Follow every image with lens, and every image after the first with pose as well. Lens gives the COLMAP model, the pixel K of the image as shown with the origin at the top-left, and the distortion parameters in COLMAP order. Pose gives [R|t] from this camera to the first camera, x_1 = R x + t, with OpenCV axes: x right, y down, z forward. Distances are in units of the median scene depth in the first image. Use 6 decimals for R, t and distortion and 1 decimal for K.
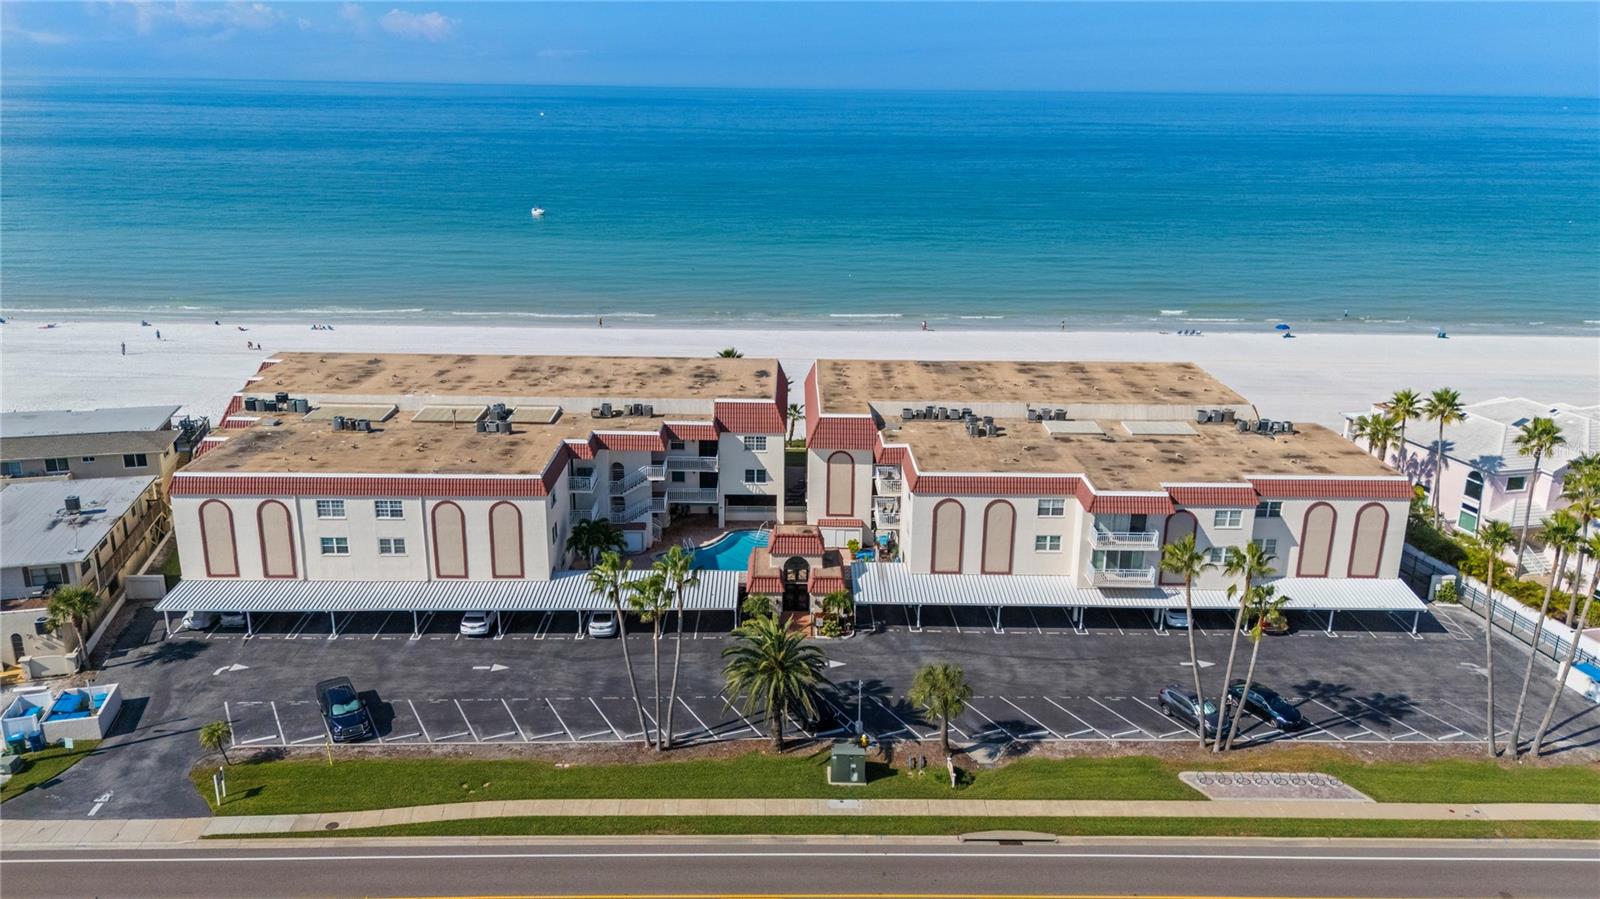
lens RADIAL K [[1171.9, 0, 794.0], [0, 1171.9, 450.4], [0, 0, 1]] dist [0.102341, -0.108620]
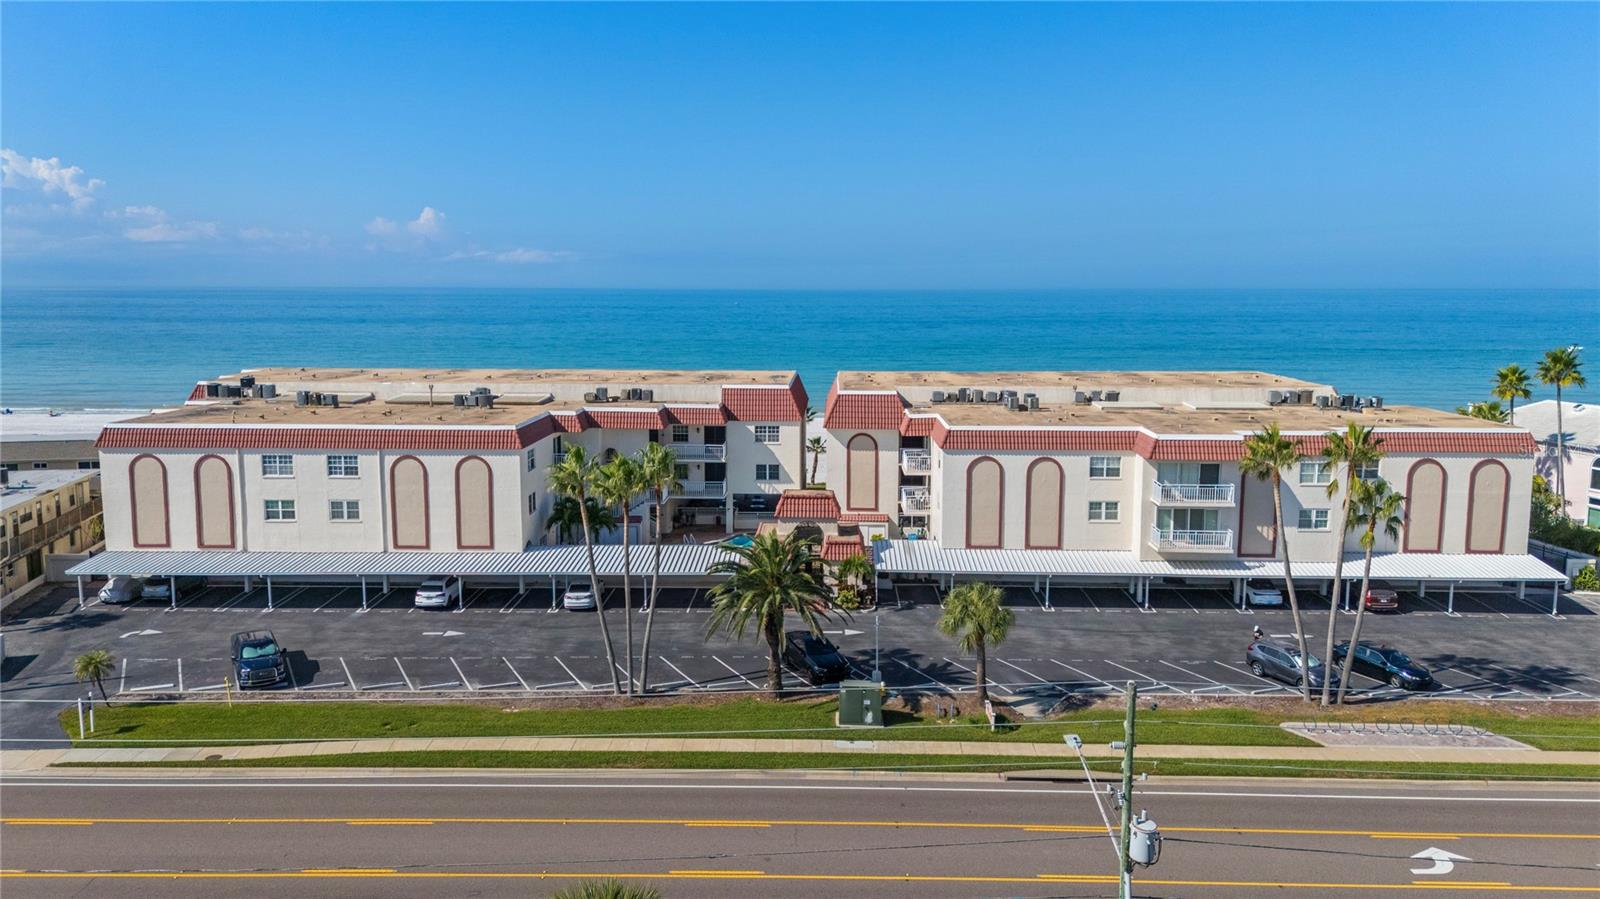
lens RADIAL K [[1184.1, 0, 794.9], [0, 1184.1, 450.7], [0, 0, 1]] dist [0.097209, -0.095271]
pose [[0.999270, -0.004842, -0.037896, 0.026064], [-0.001464, 0.986354, -0.164629, 0.184616], [0.038176, 0.164564, 0.985627, 0.137519]]
